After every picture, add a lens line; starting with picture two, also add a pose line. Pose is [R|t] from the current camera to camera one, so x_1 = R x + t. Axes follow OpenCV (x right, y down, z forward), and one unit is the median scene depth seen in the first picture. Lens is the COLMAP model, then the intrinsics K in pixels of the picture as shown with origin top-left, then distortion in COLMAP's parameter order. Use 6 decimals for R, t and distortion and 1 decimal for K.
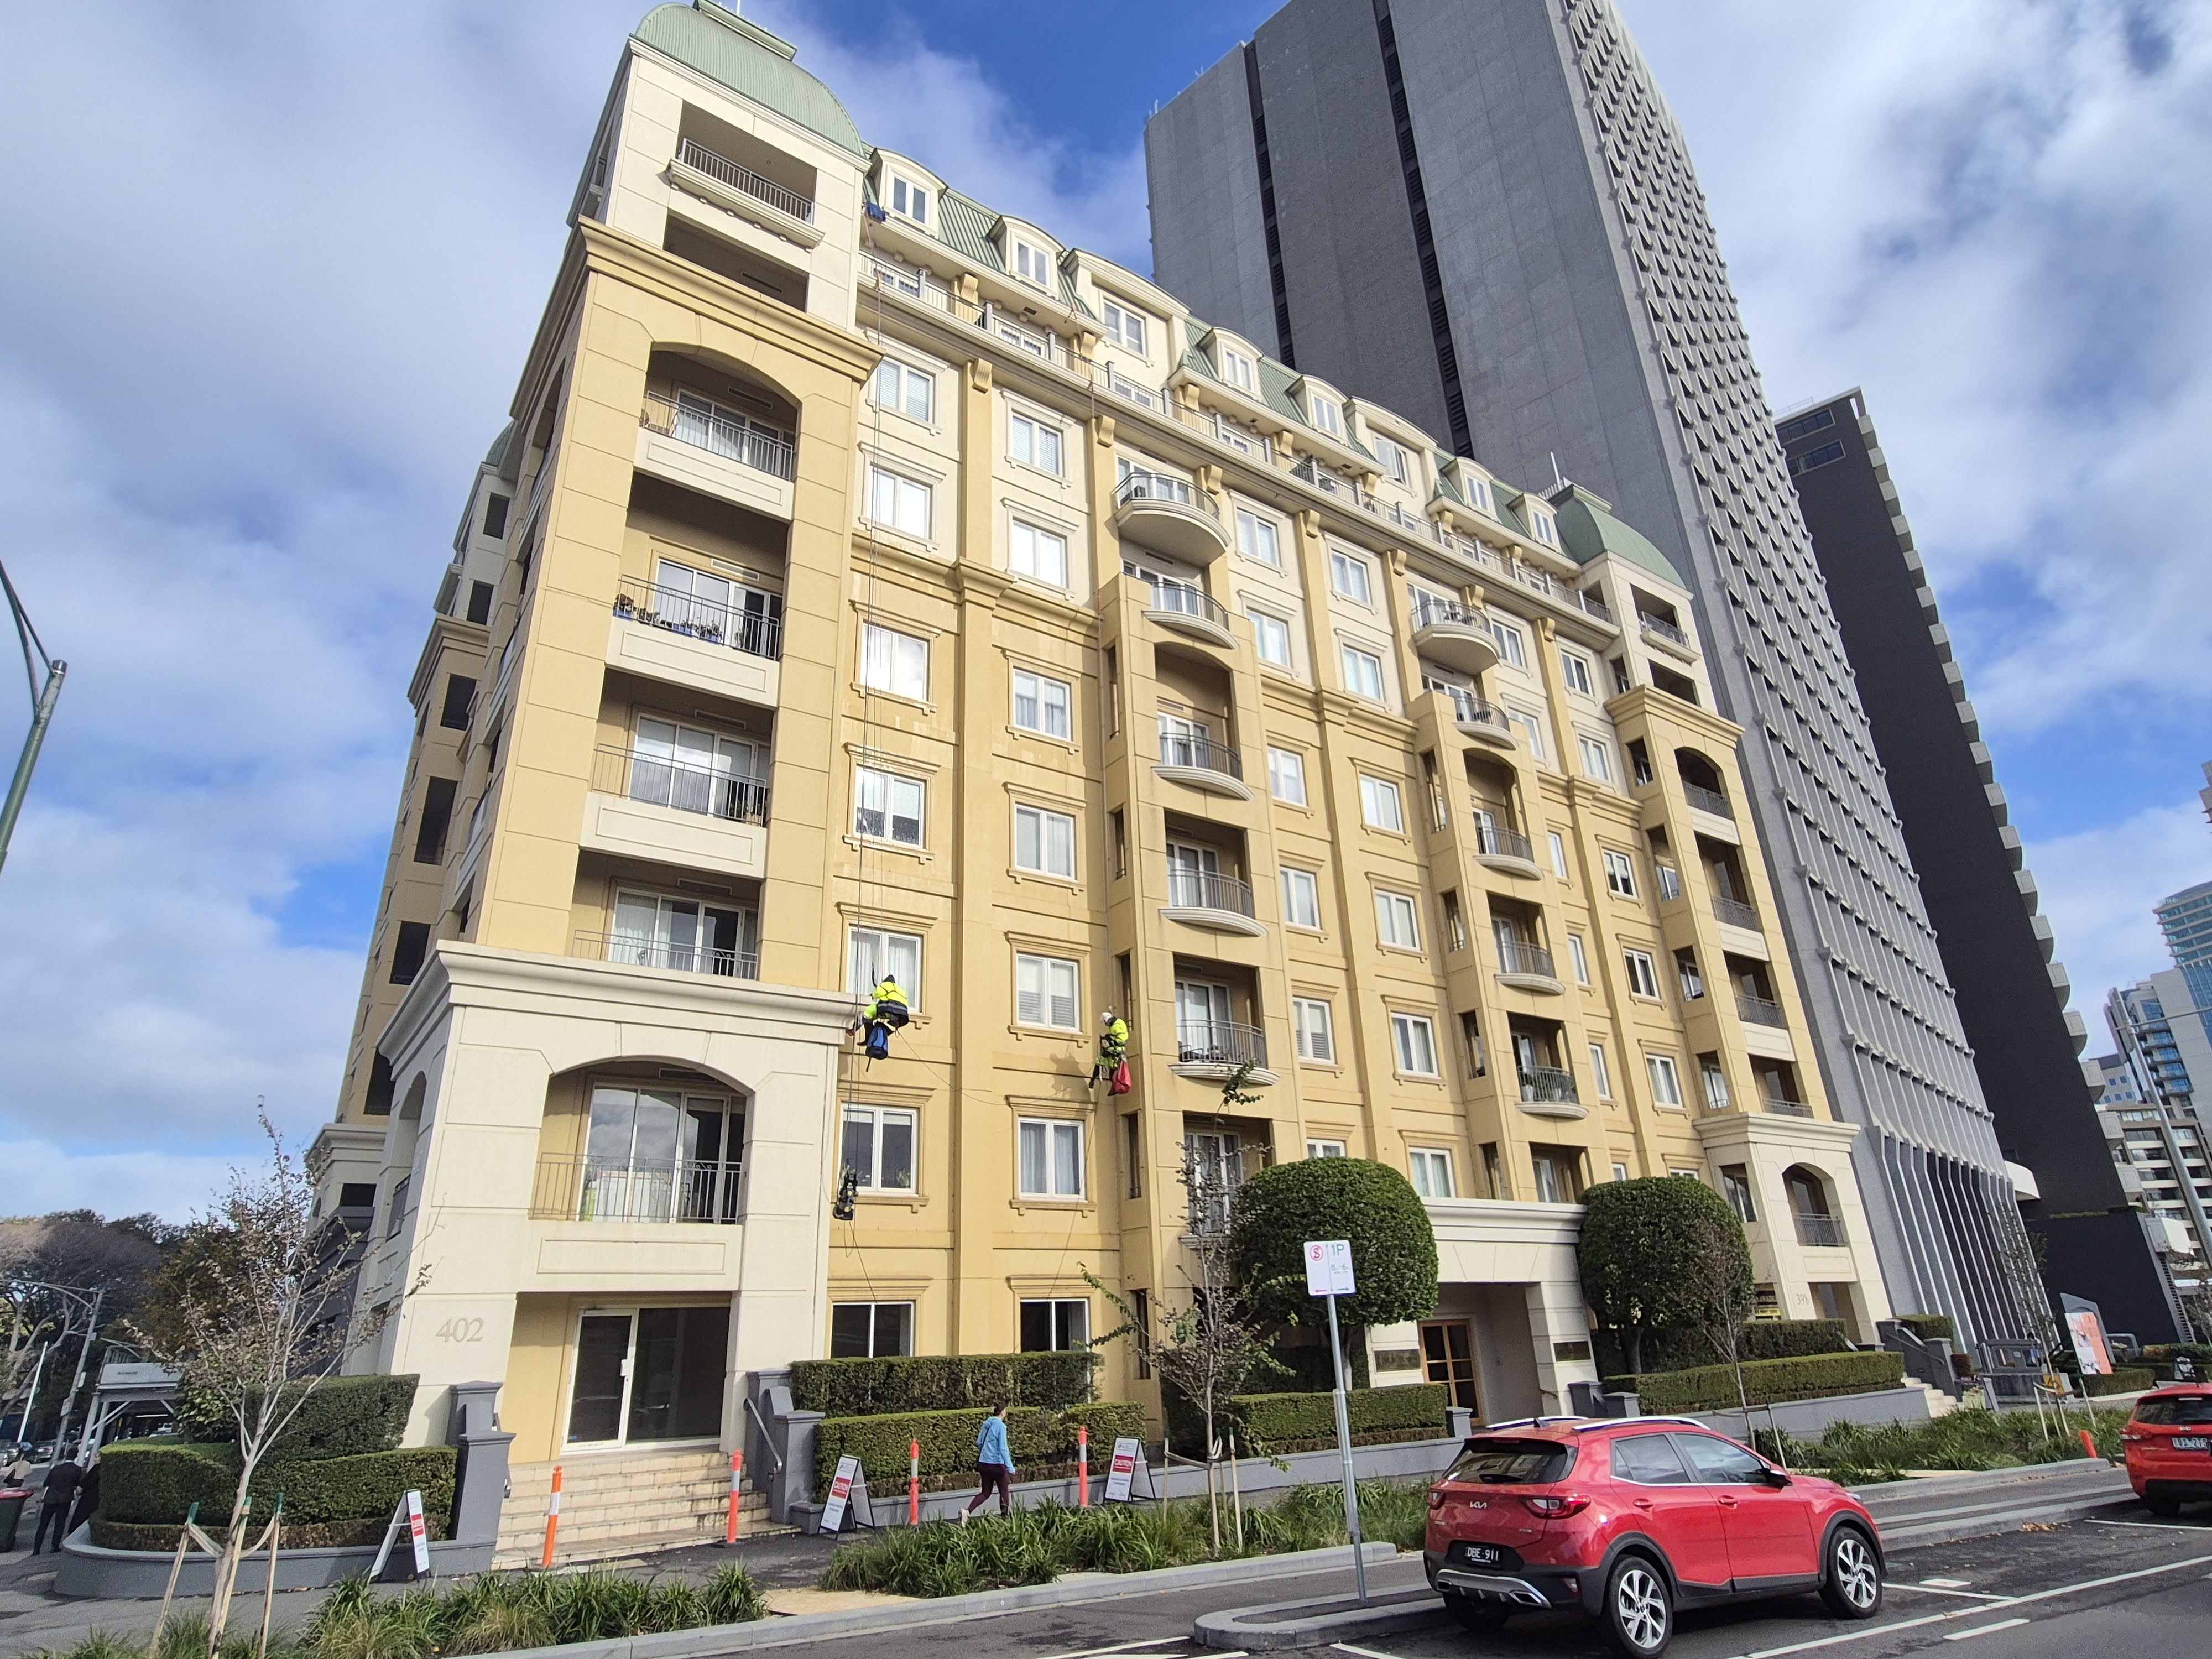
lens RADIAL K [[1261.4, 0, 1101.4], [0, 1261.4, 819.4], [0, 0, 1]] dist [0.000292, -0.002309]
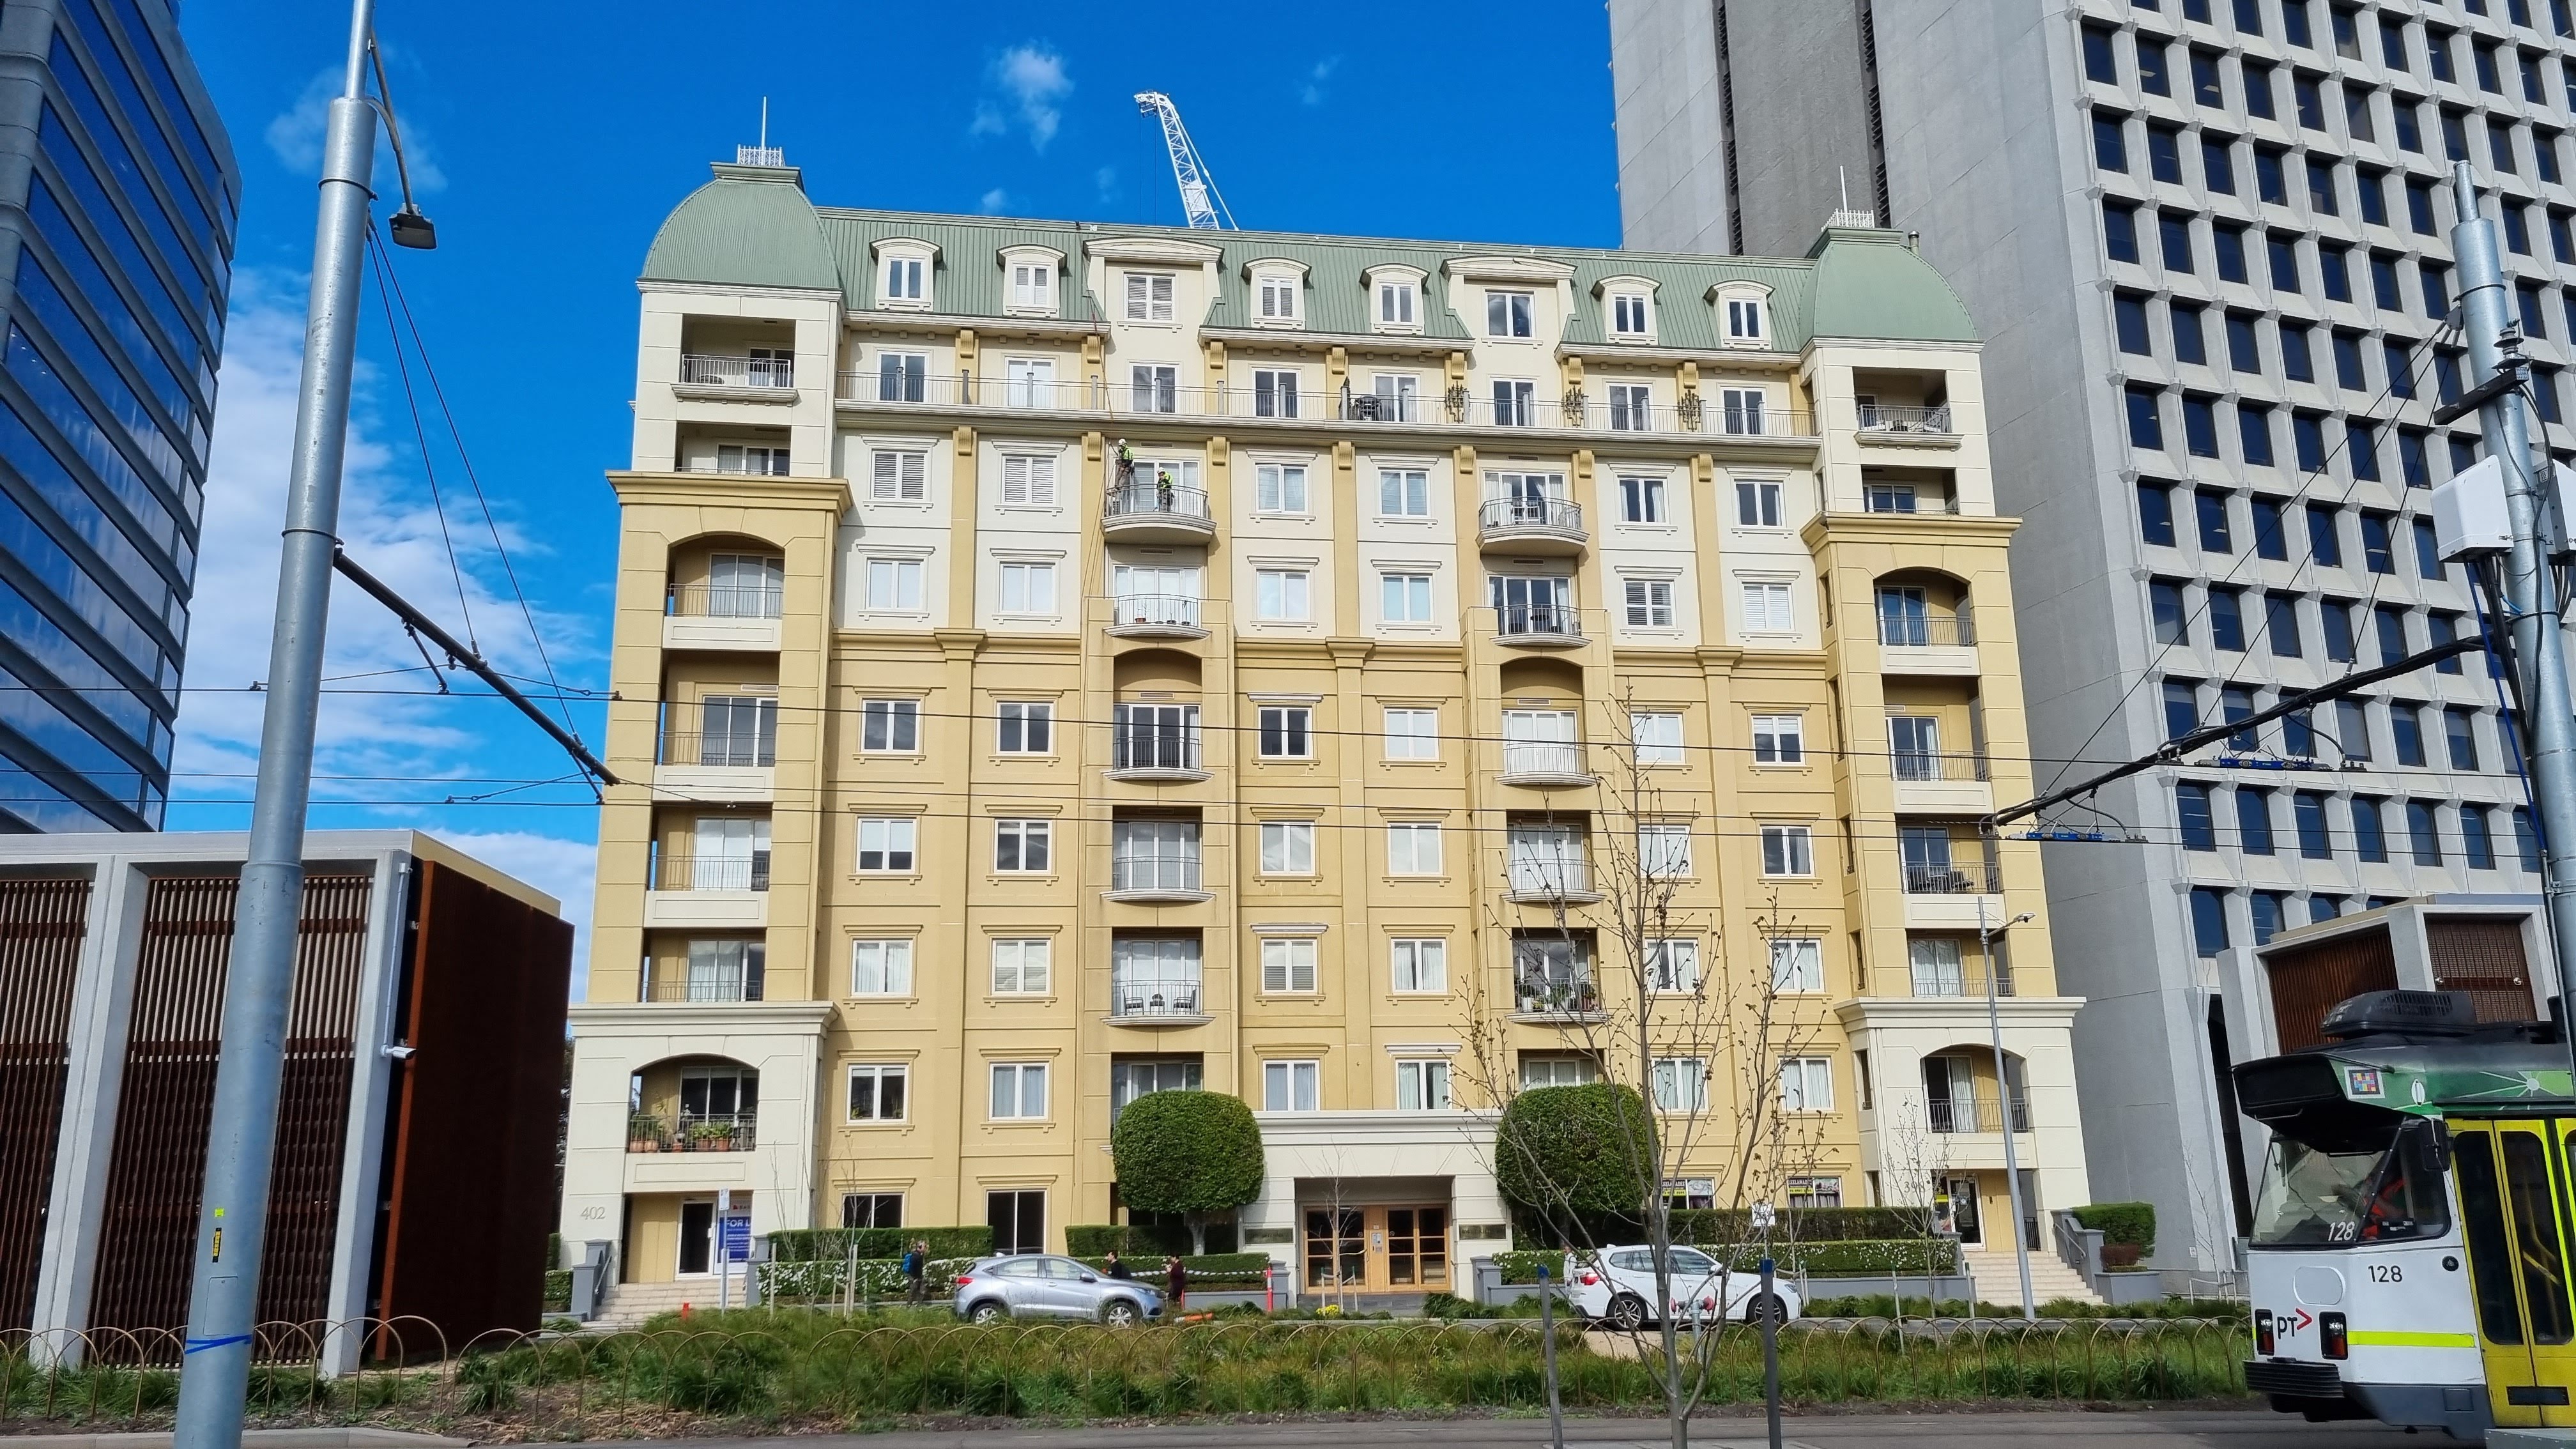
lens RADIAL K [[2073.4, 0, 1288.0], [0, 2073.4, 724.5], [0, 0, 1]] dist [0.059221, 0.000447]
pose [[0.879901, -0.099749, -0.464568, 1.038930], [0.173176, 0.977790, 0.118054, -0.267038], [0.442474, -0.184327, 0.877633, -0.617964]]
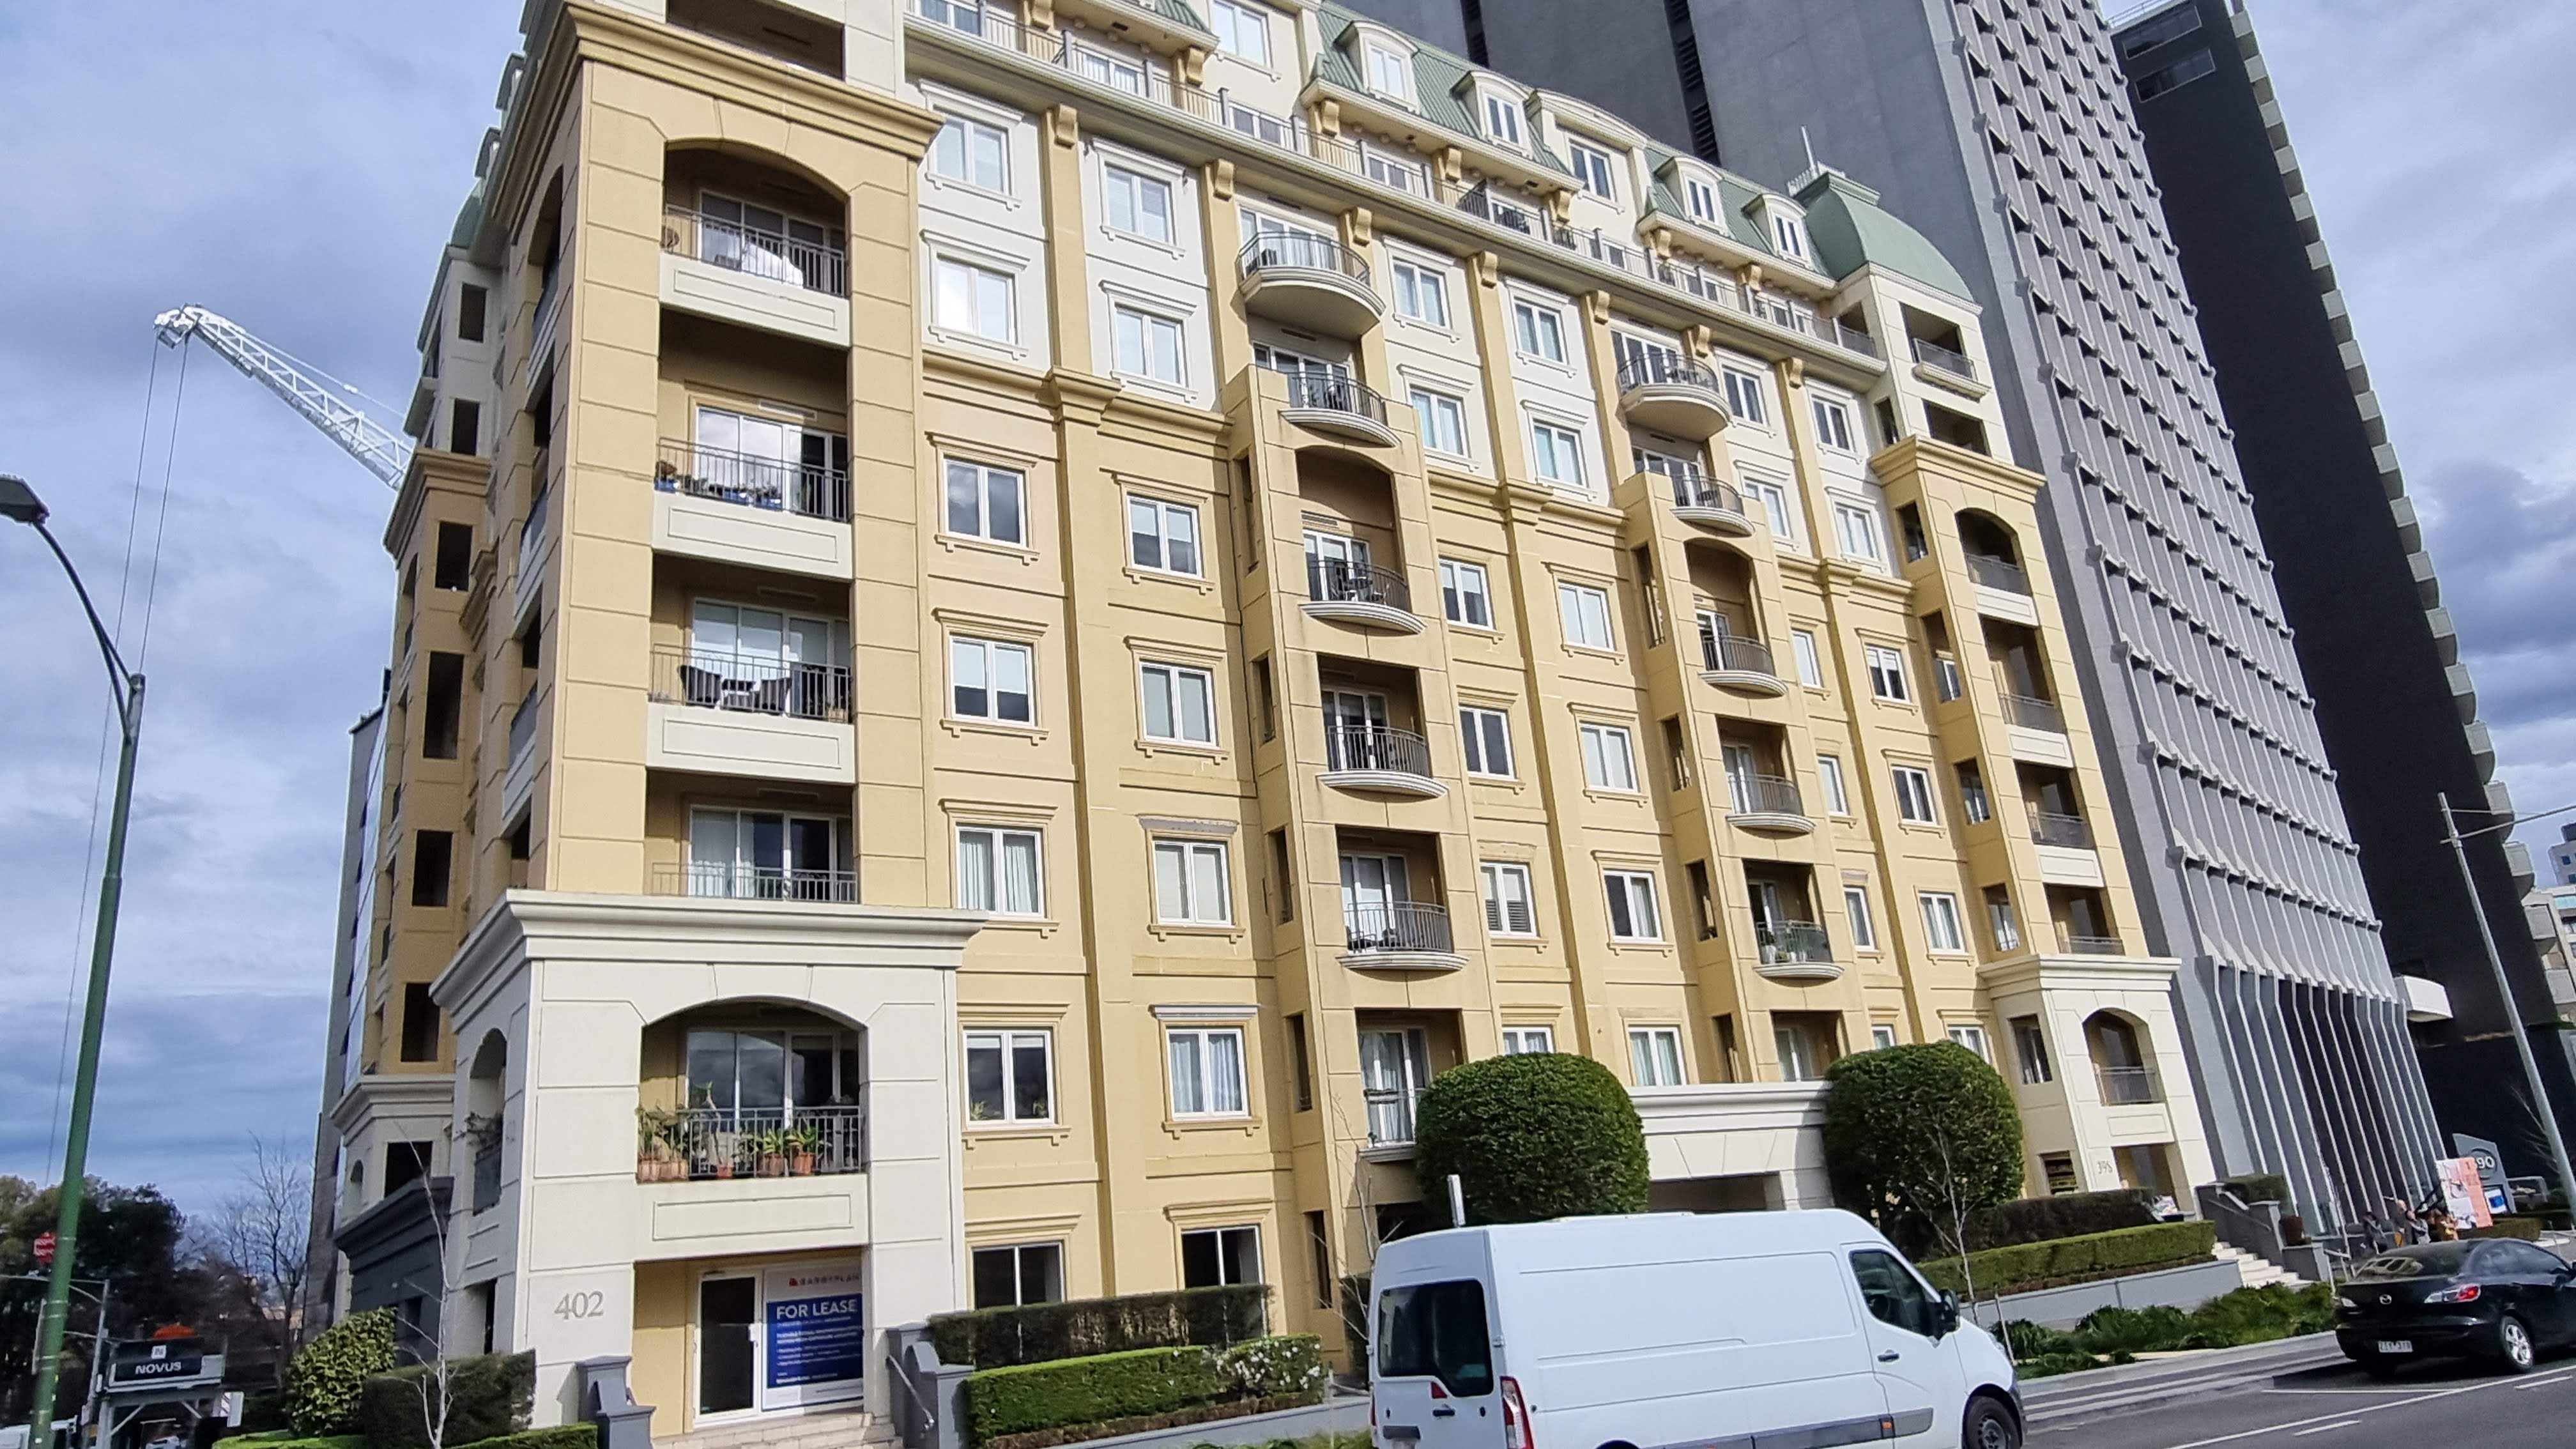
lens RADIAL K [[1691.6, 0, 1288.0], [0, 1691.6, 724.5], [0, 0, 1]] dist [-0.010695, 0.002603]
pose [[0.998133, -0.061021, 0.002692, 0.021754], [0.060558, 0.994381, 0.086826, -0.054757], [-0.007975, -0.086501, 0.996220, -0.116534]]
